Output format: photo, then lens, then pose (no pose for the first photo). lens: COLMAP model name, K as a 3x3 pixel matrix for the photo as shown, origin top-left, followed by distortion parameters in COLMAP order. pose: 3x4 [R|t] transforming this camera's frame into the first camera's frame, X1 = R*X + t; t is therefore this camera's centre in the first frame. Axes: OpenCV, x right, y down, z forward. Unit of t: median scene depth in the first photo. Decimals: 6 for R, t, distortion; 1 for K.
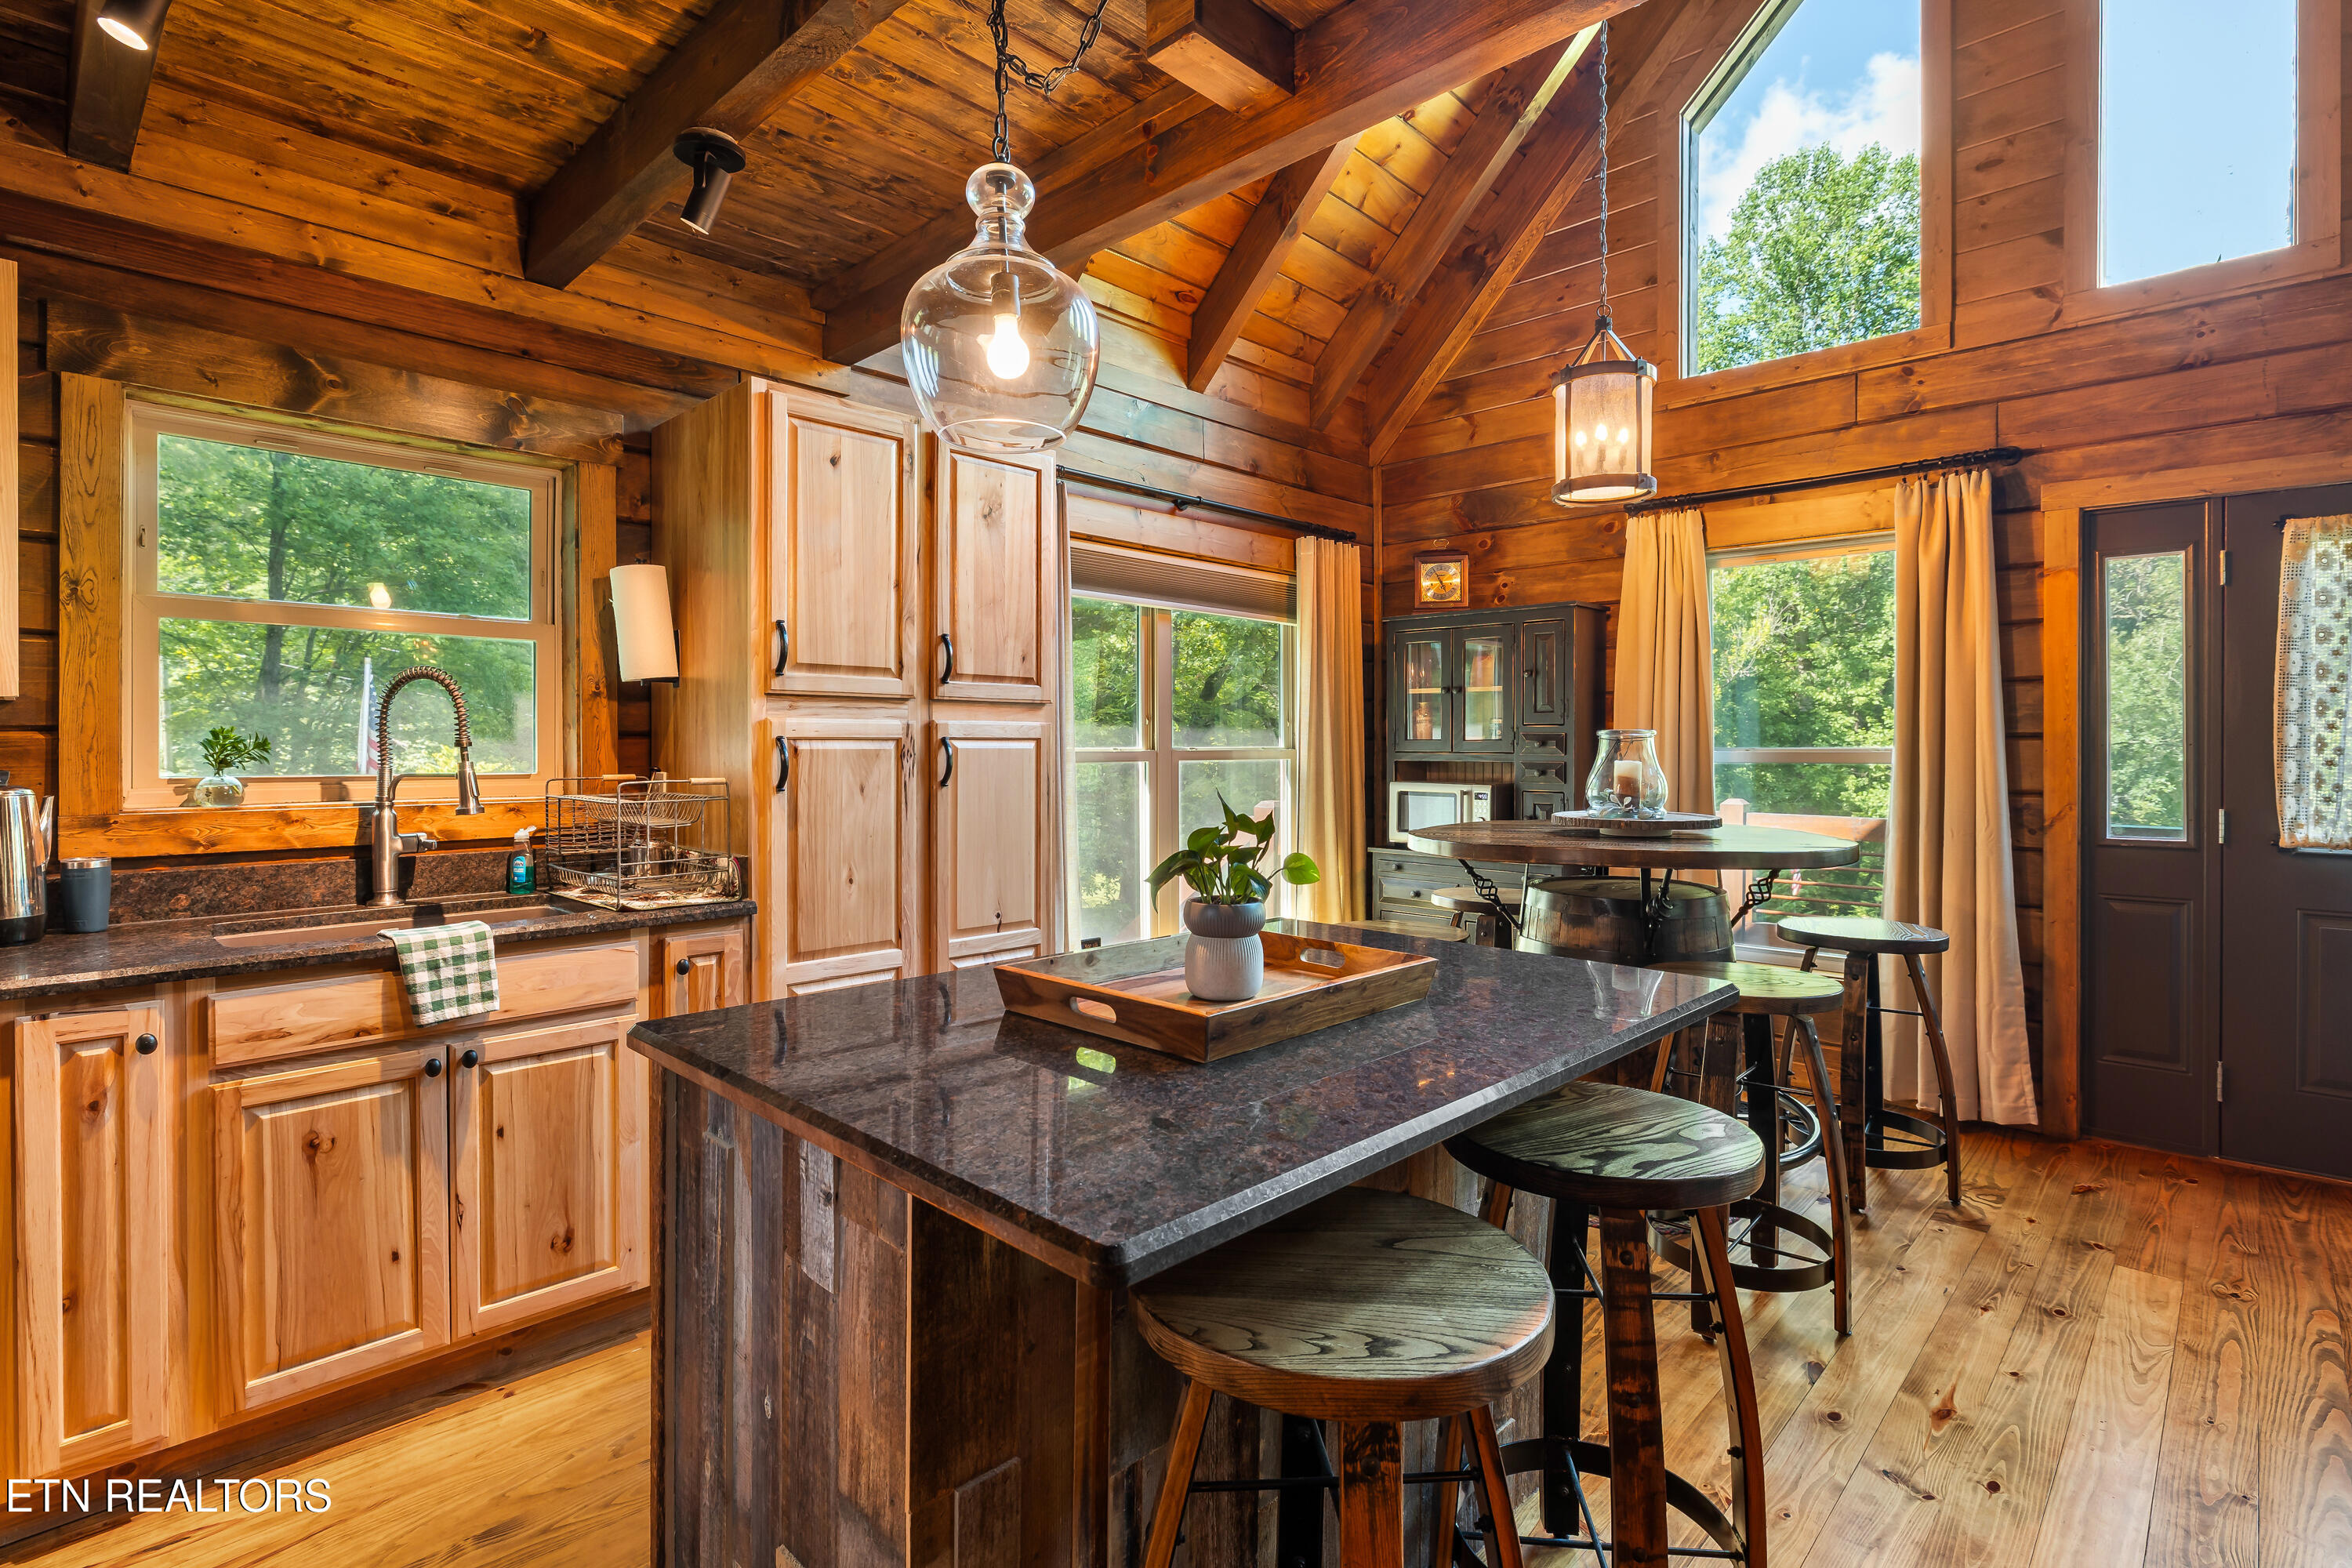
lens RADIAL K [[1124.7, 0, 1161.1], [0, 1124.7, 760.3], [0, 0, 1]] dist [-0.003895, 0.000652]
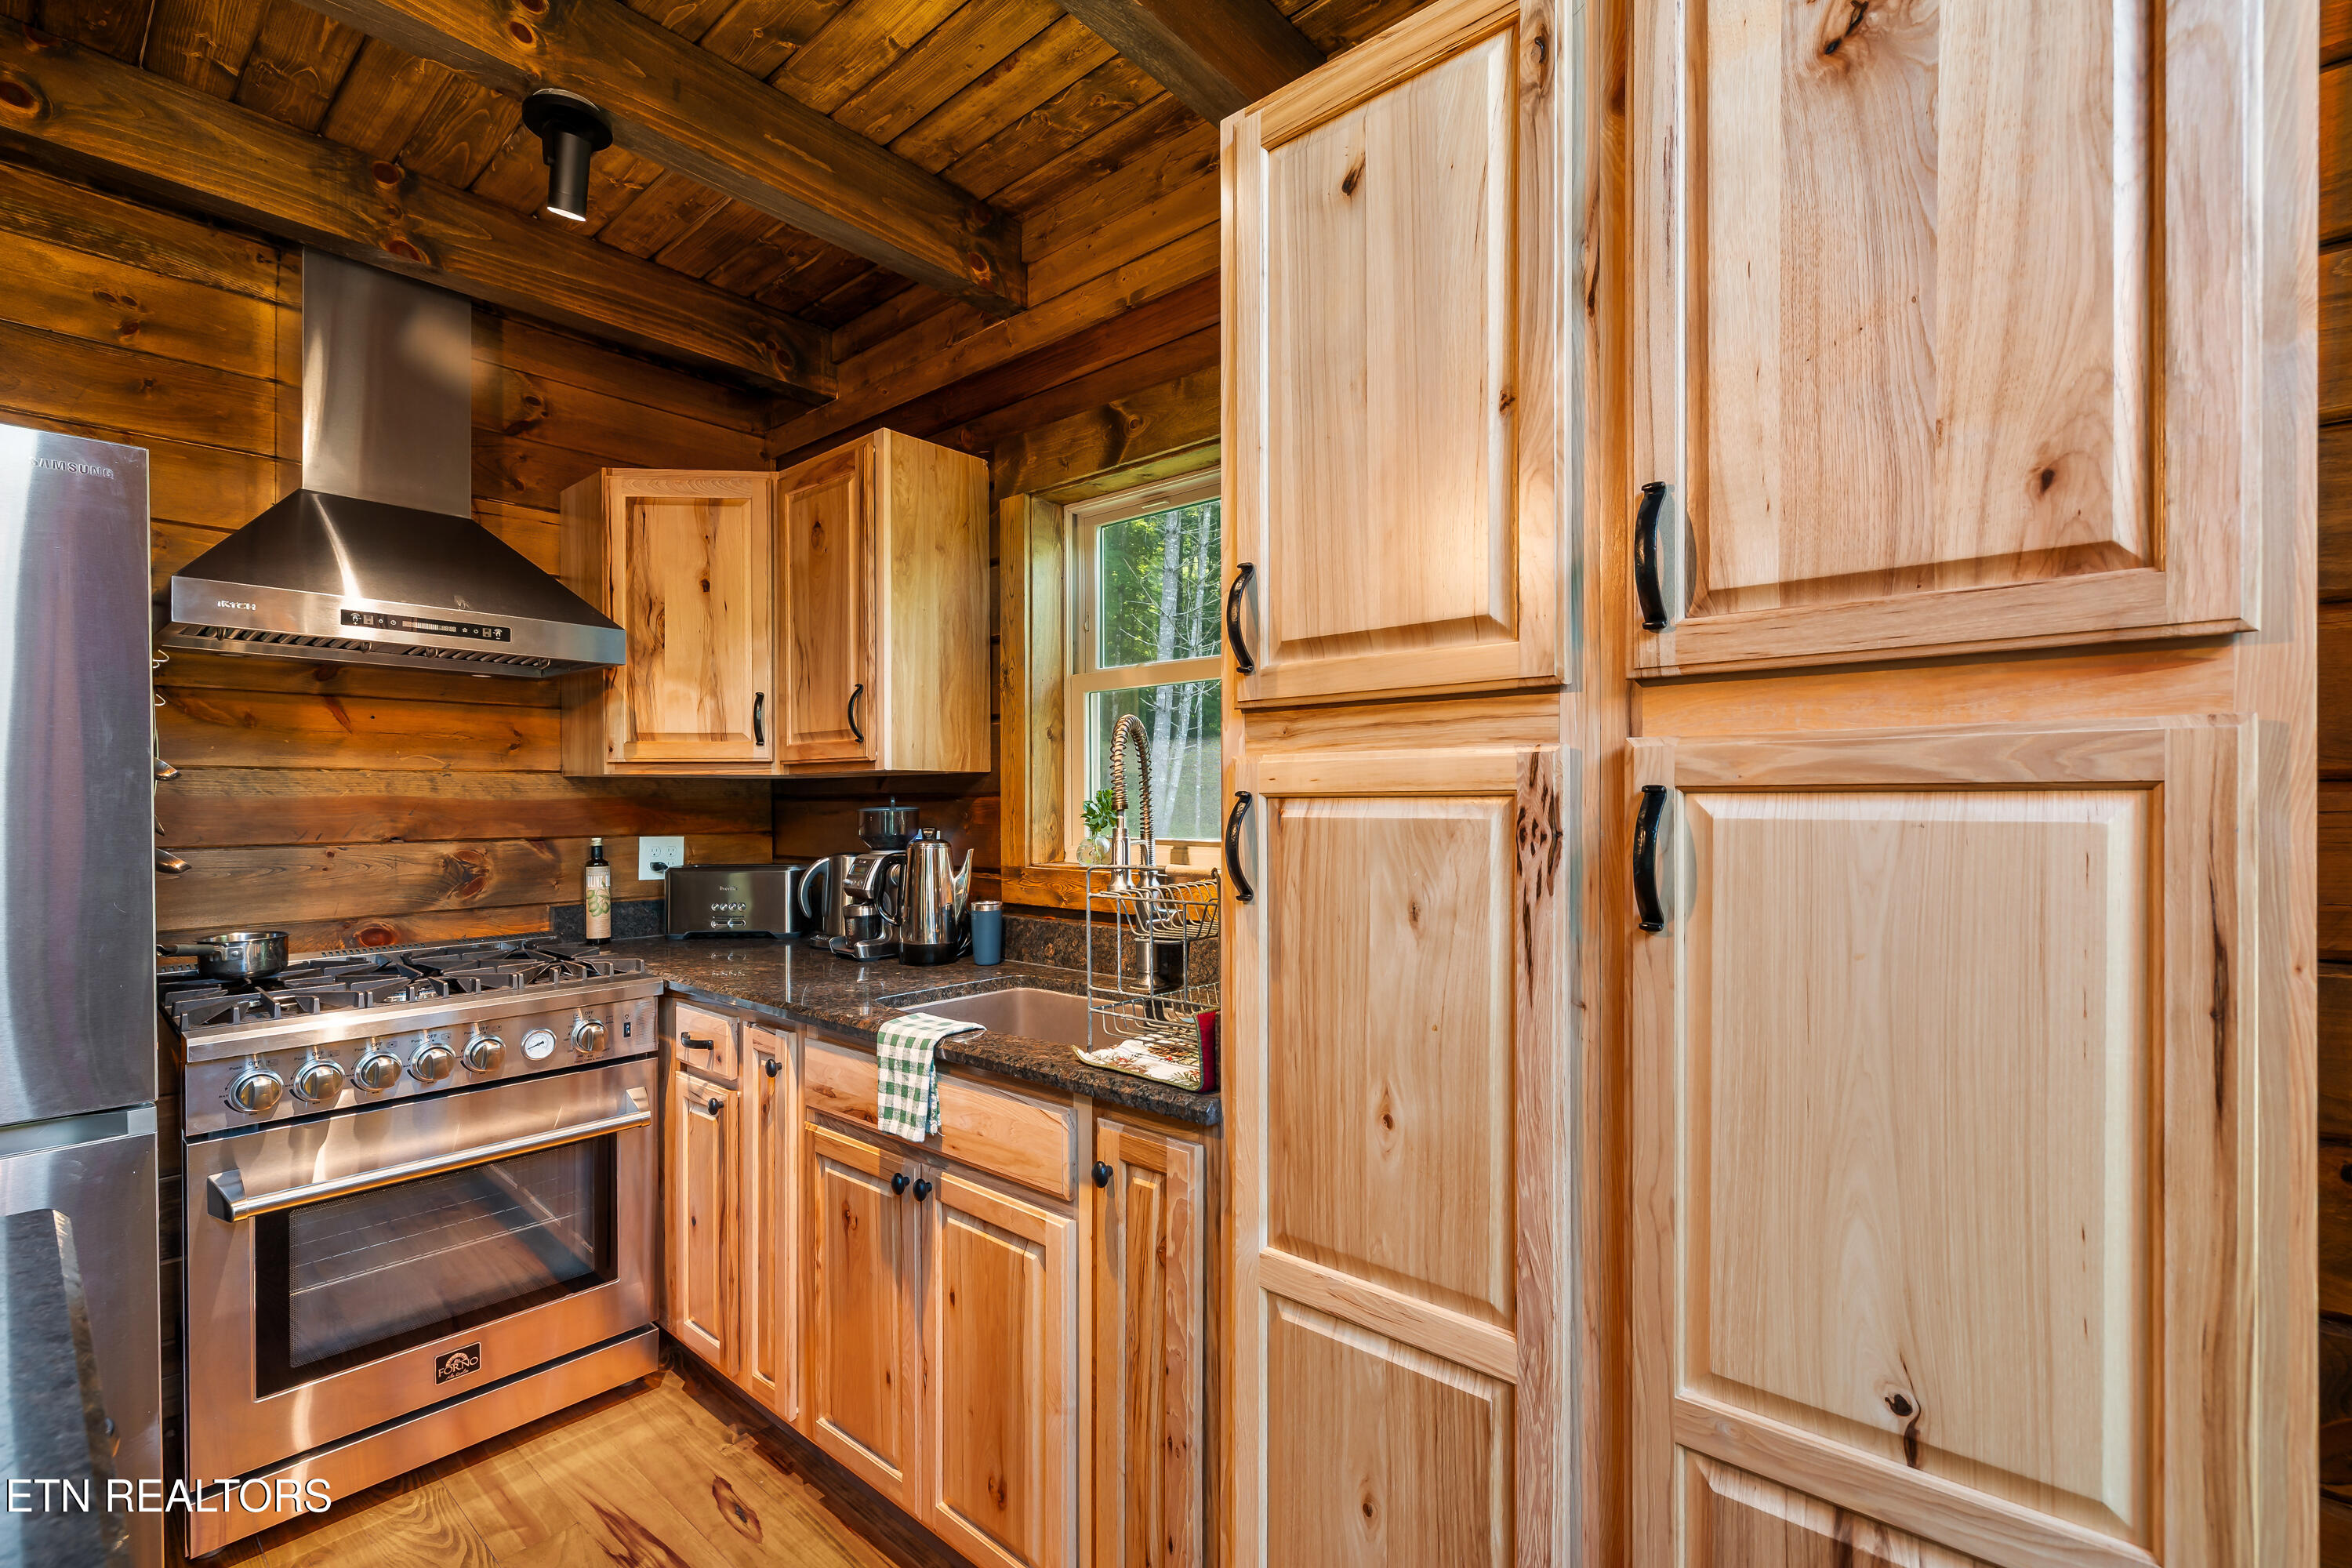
lens RADIAL K [[1041.9, 0, 1169.4], [0, 1041.9, 797.4], [0, 0, 1]] dist [0.004009, -0.001516]
pose [[0.051621, -0.005452, -0.998652, 0.094214], [-0.008729, 0.999944, -0.005911, -0.011405], [0.998629, 0.009023, 0.051570, 0.677096]]
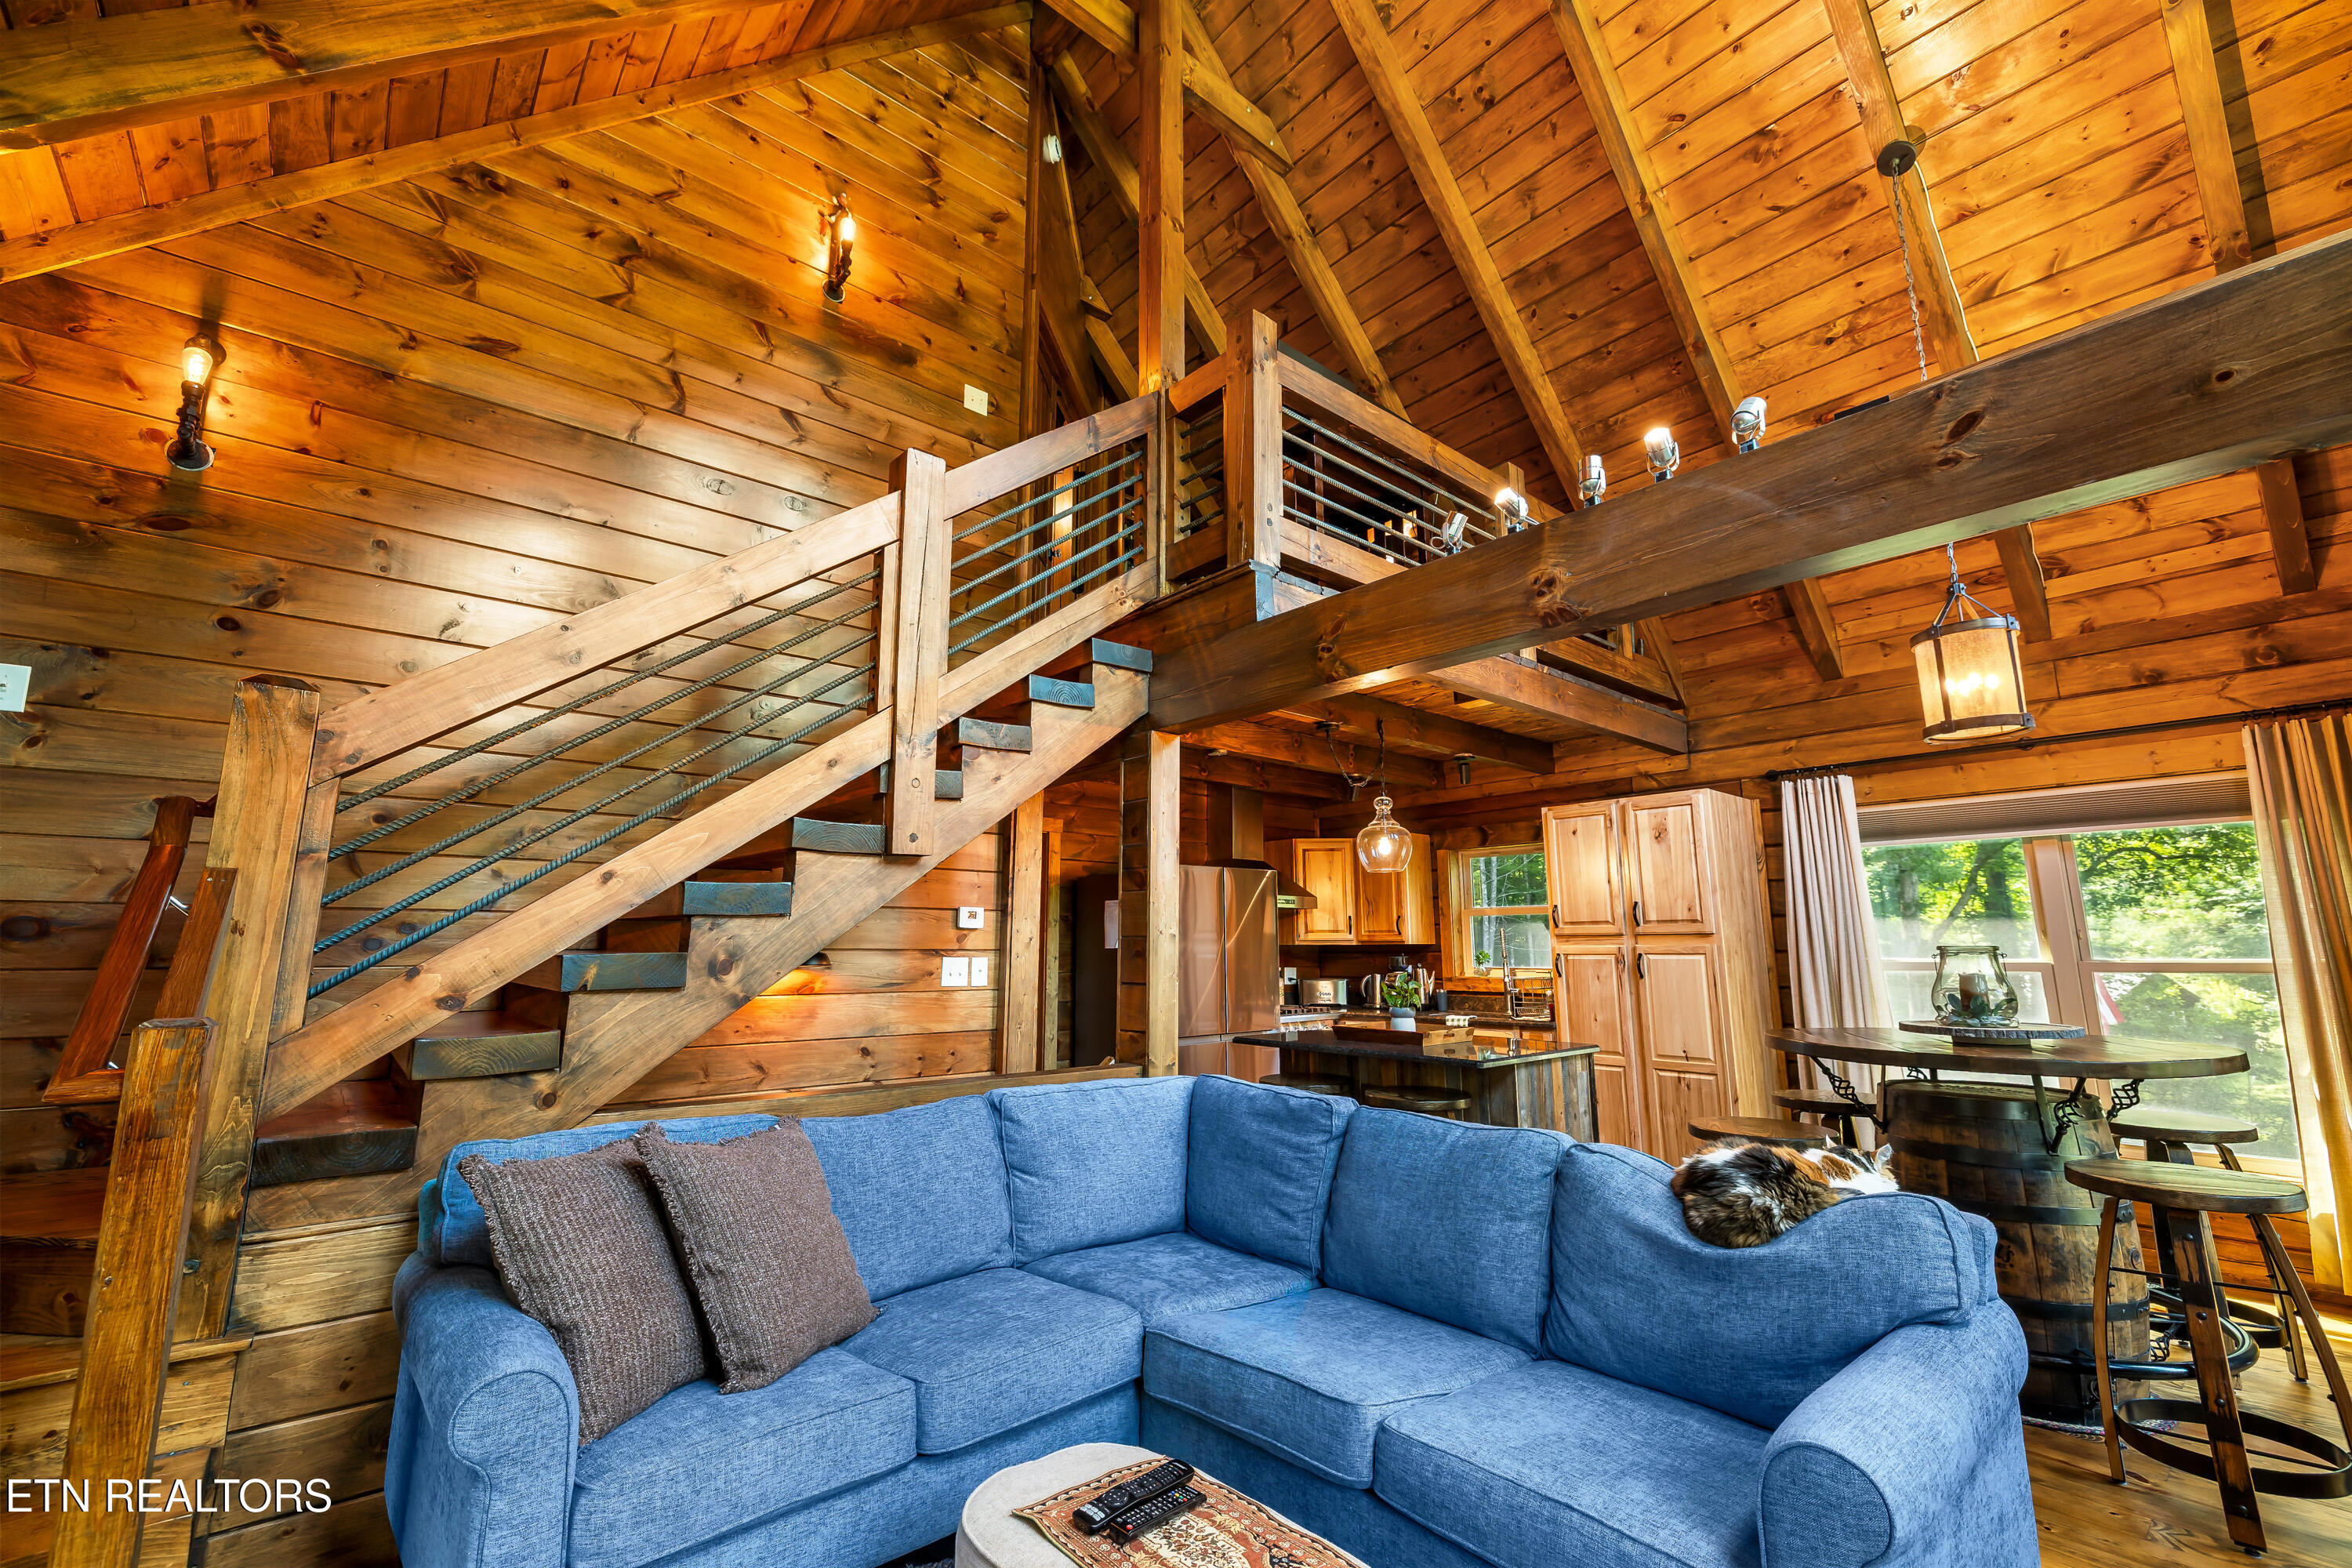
lens RADIAL K [[1041.9, 0, 1164.8], [0, 1041.9, 772.0], [0, 0, 1]] dist [0.004009, -0.001516]
pose [[-0.081742, -0.167319, -0.982508, 1.434433], [-0.005346, 0.985867, -0.167446, -0.018590], [0.996639, -0.008435, -0.081481, 0.246491]]
